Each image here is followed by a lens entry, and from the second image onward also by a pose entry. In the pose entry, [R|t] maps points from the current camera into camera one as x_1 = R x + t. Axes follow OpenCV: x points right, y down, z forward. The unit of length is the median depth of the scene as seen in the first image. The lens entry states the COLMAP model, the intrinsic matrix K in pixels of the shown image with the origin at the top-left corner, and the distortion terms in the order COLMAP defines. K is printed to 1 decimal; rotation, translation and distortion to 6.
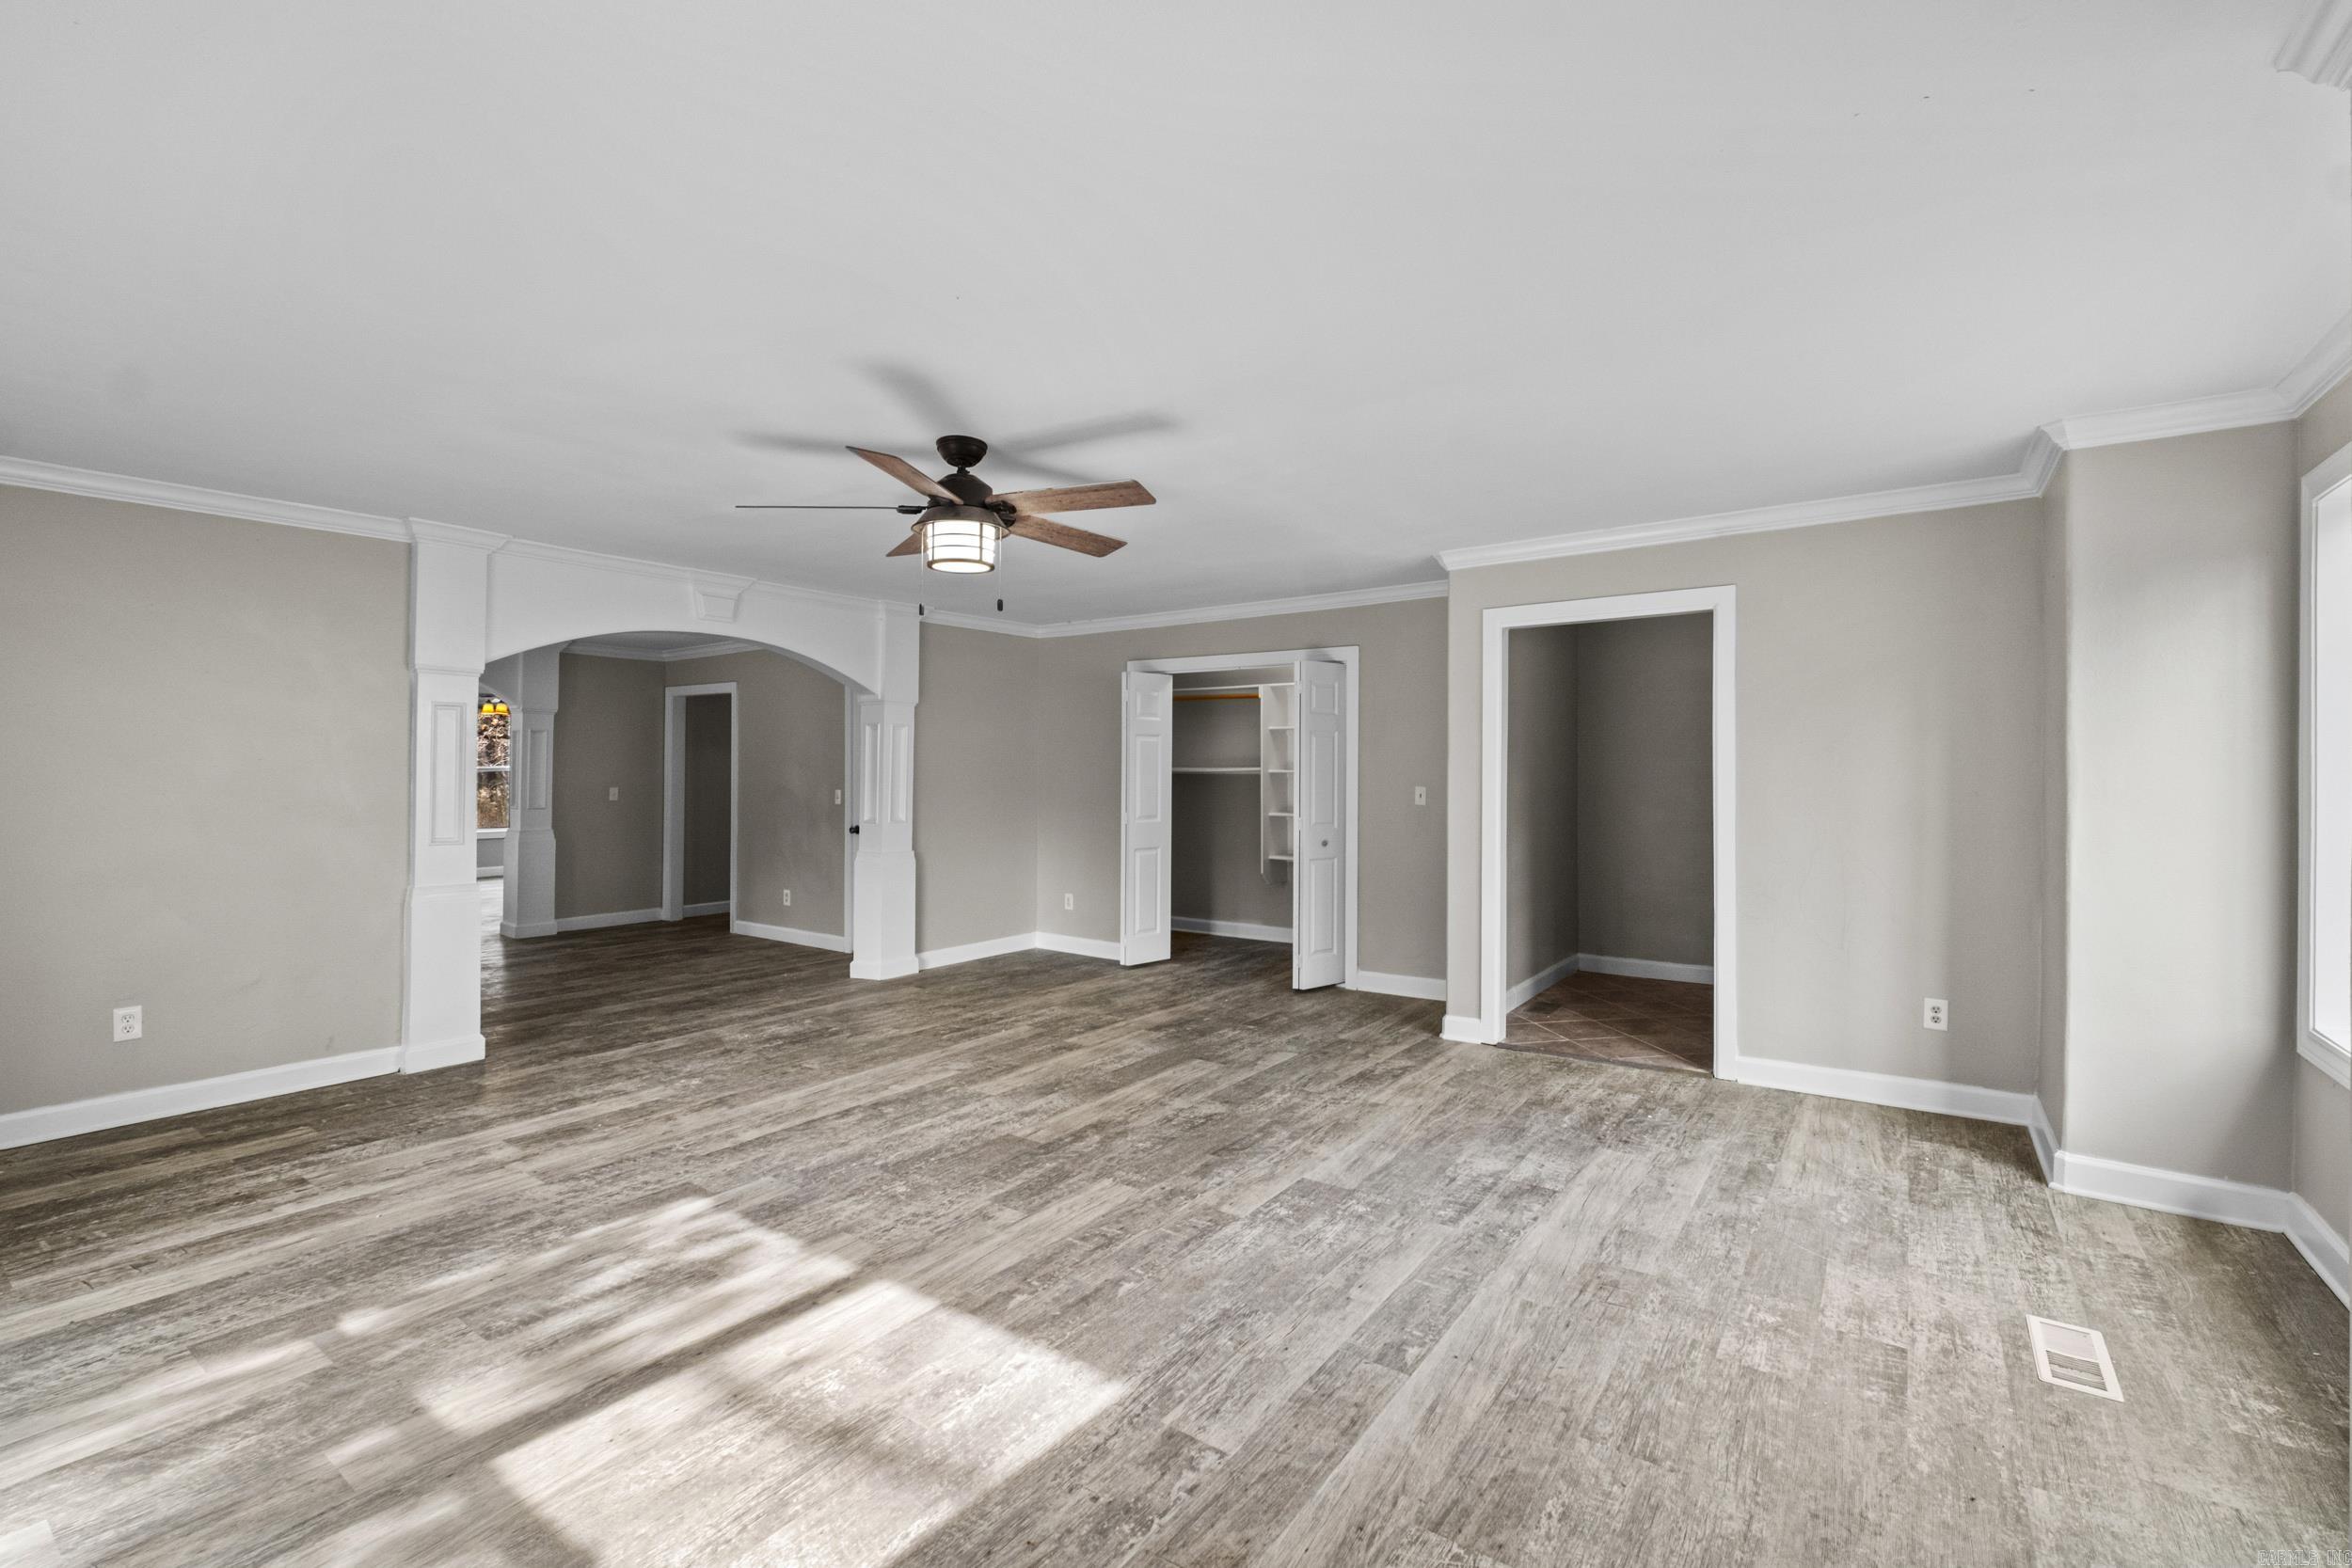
lens RADIAL K [[1044.8, 0, 1161.7], [0, 1044.8, 767.0], [0, 0, 1]] dist [-0.004120, 0.000521]
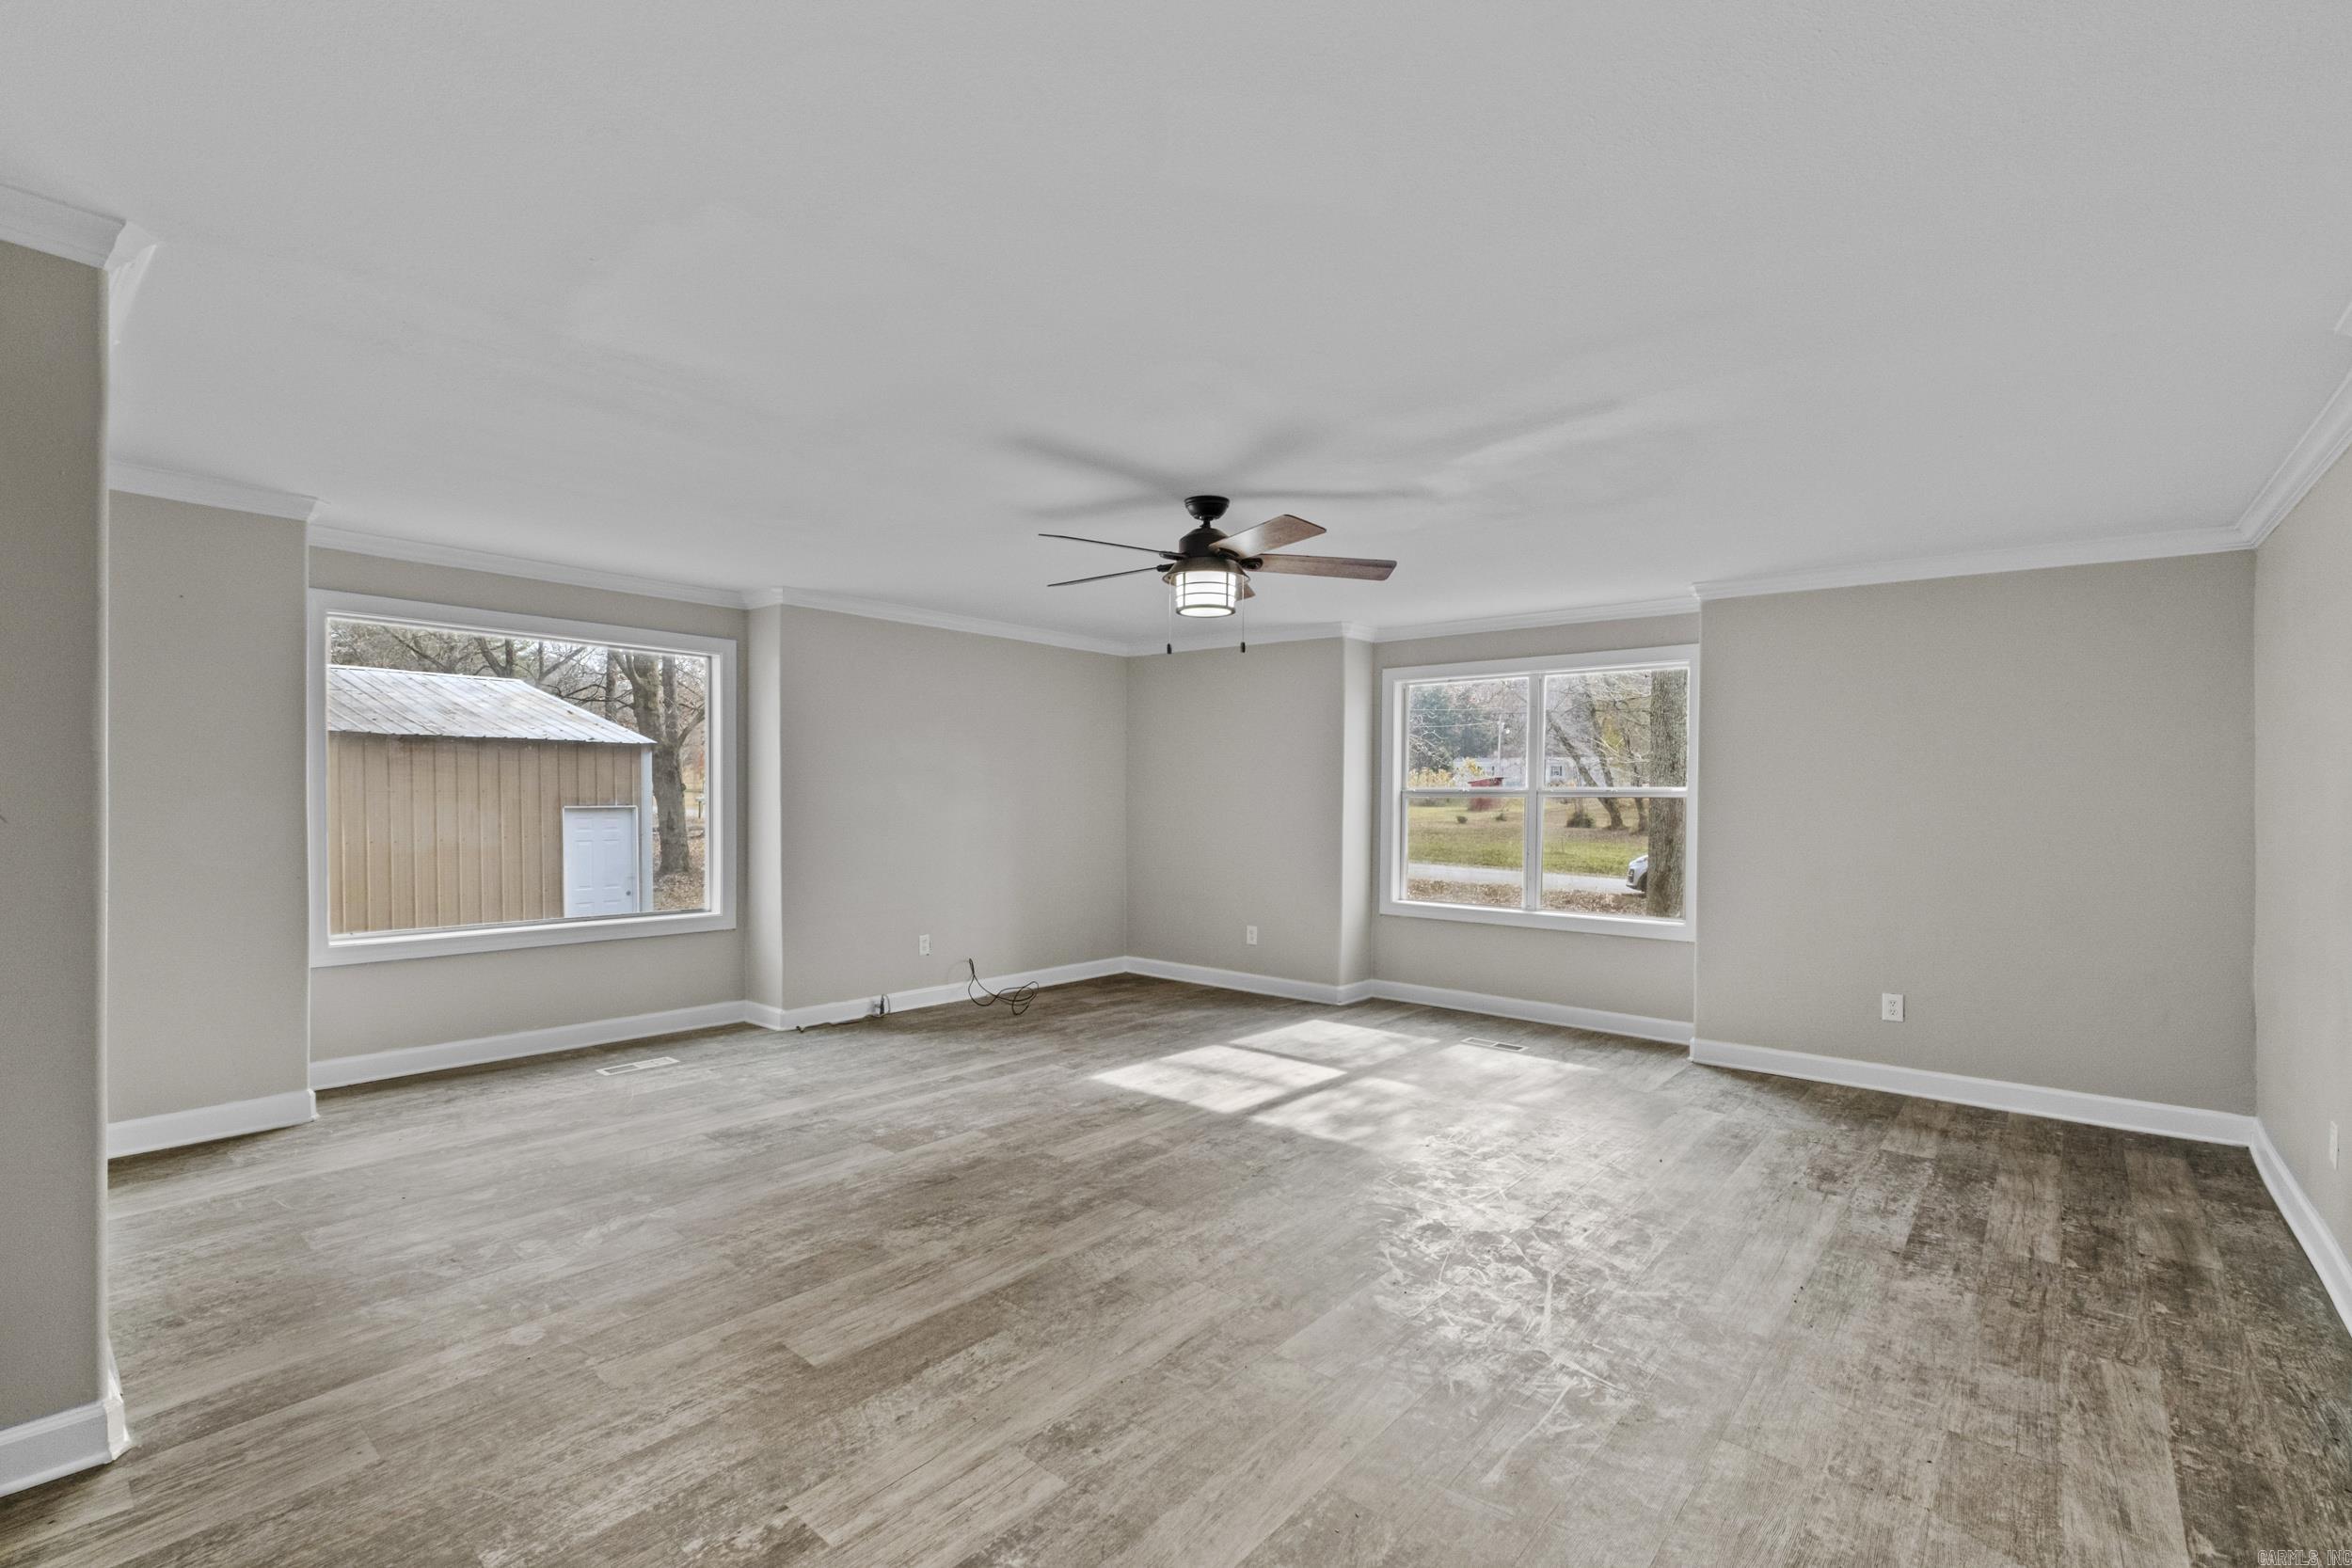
lens RADIAL K [[1036.9, 0, 1170.4], [0, 1036.9, 816.2], [0, 0, 1]] dist [-0.003486, -0.000642]
pose [[-0.996925, -0.014701, 0.076971, -0.235661], [-0.013368, 0.999752, 0.017798, 0.008008], [-0.077214, 0.016714, -0.996874, 2.045669]]
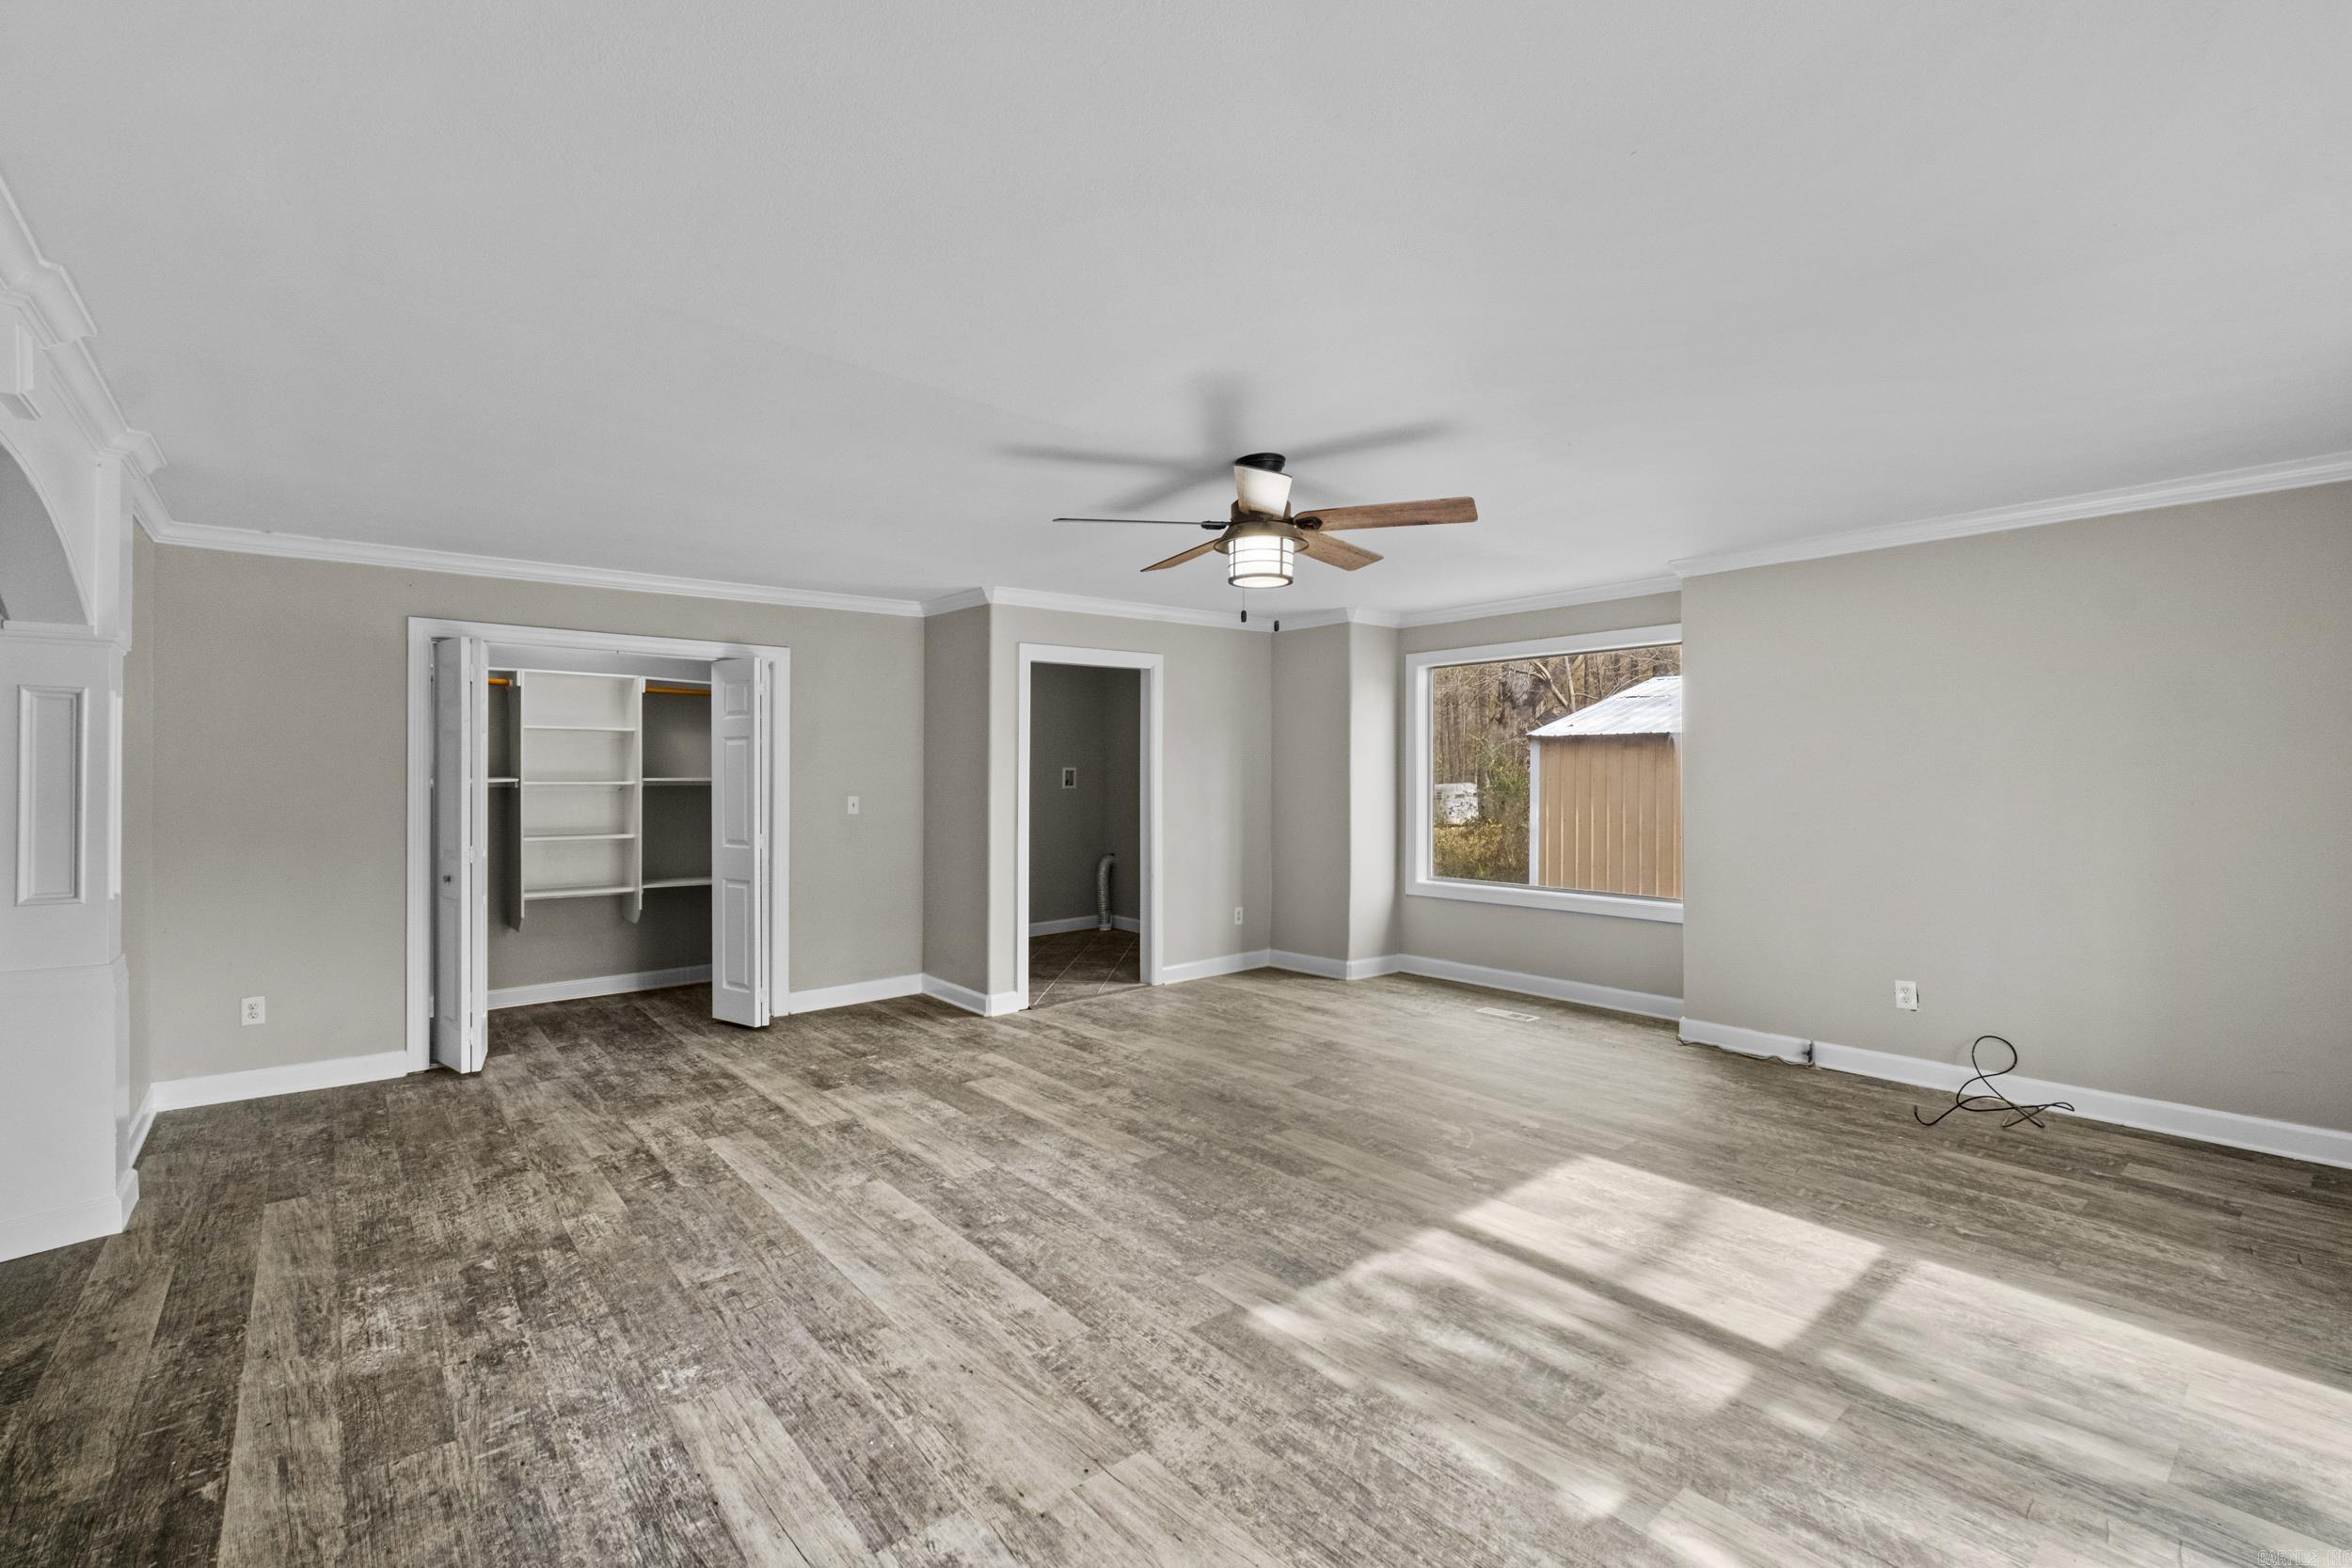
lens RADIAL K [[1021.7, 0, 1163.8], [0, 1021.7, 844.8], [0, 0, 1]] dist [-0.007162, -0.000401]
pose [[0.242994, -0.066831, 0.967723, -1.130811], [0.001169, 0.997643, 0.068604, -0.004162], [-0.970027, -0.015539, 0.242500, 0.828030]]
